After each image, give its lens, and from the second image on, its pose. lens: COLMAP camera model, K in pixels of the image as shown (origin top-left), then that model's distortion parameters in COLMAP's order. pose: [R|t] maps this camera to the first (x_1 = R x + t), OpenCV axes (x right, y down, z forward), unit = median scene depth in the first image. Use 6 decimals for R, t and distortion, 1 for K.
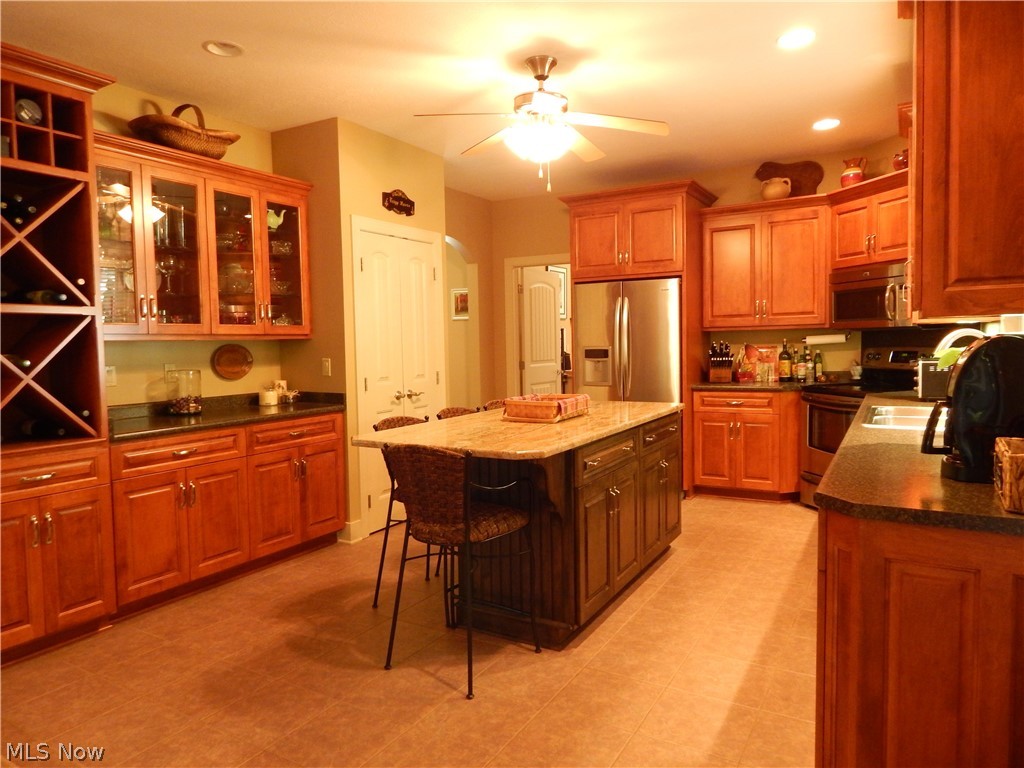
lens RADIAL K [[675.2, 0, 512.0], [0, 675.2, 384.0], [0, 0, 1]] dist [-0.002191, -0.000591]
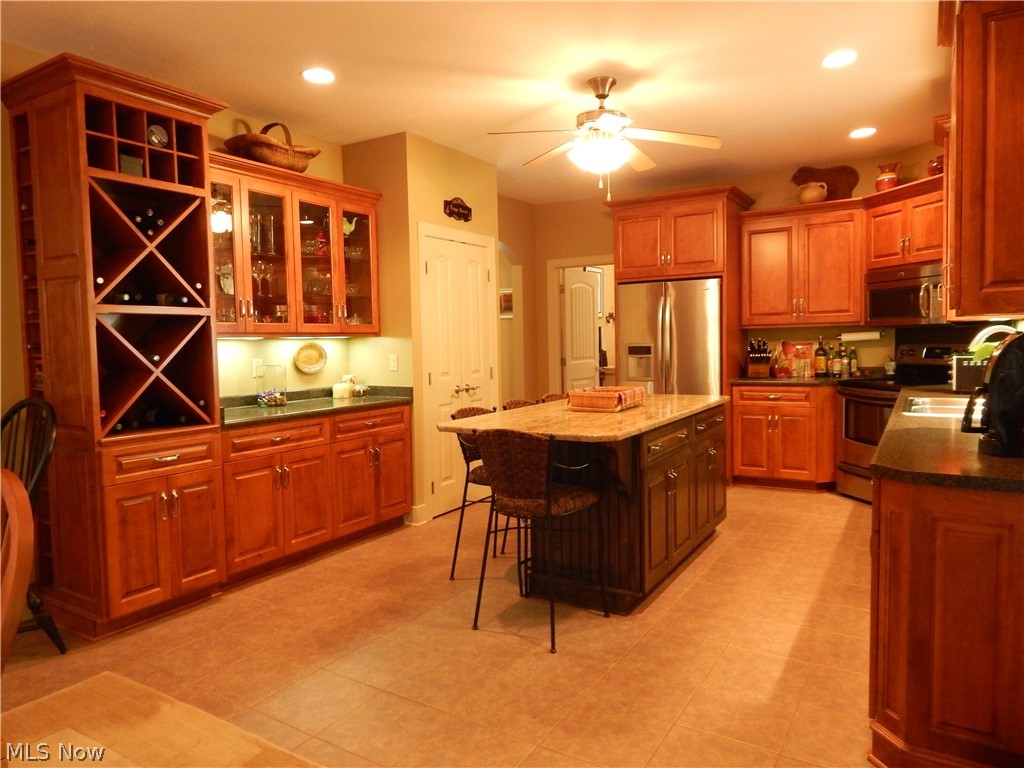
lens RADIAL K [[676.2, 0, 513.5], [0, 676.2, 384.5], [0, 0, 1]] dist [0.002397, -0.000151]
pose [[0.999656, -0.000437, -0.026223, -0.071840], [0.000501, 0.999997, 0.002436, 0.009128], [0.026222, -0.002449, 0.999653, -0.099924]]
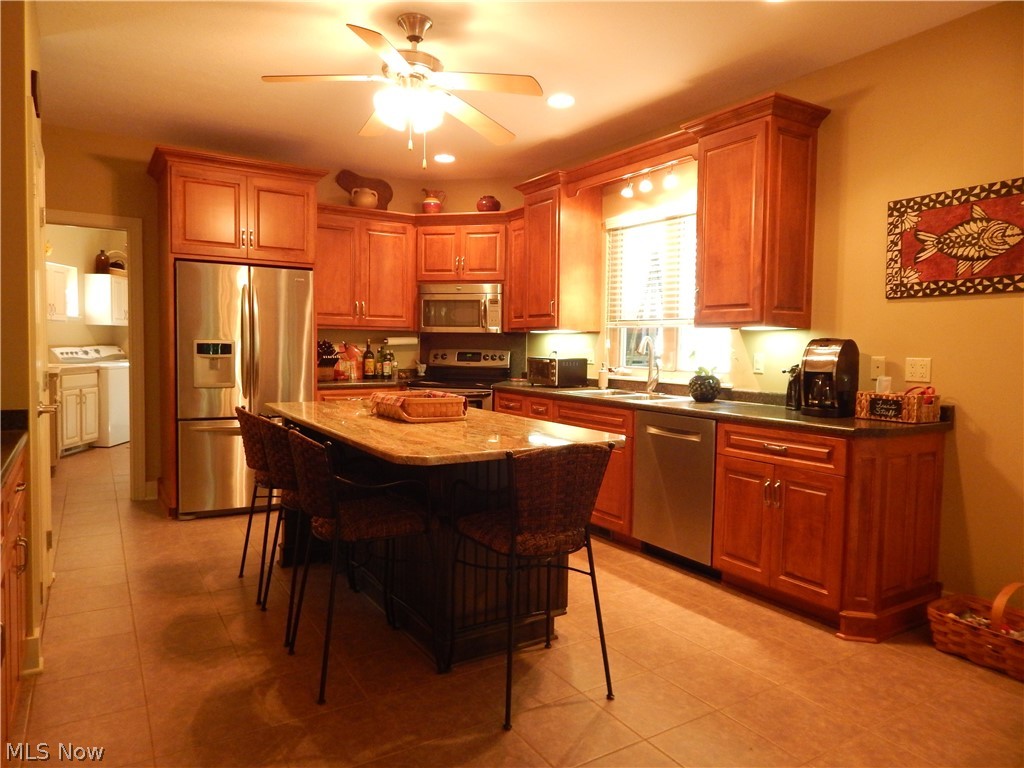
lens RADIAL K [[665.4, 0, 516.5], [0, 665.4, 385.1], [0, 0, 1]] dist [-0.001033, 0.000005]
pose [[0.456969, -0.026053, 0.889101, -0.703106], [0.030716, 0.999437, 0.013499, -0.000849], [-0.888952, 0.021140, 0.457512, 0.492199]]
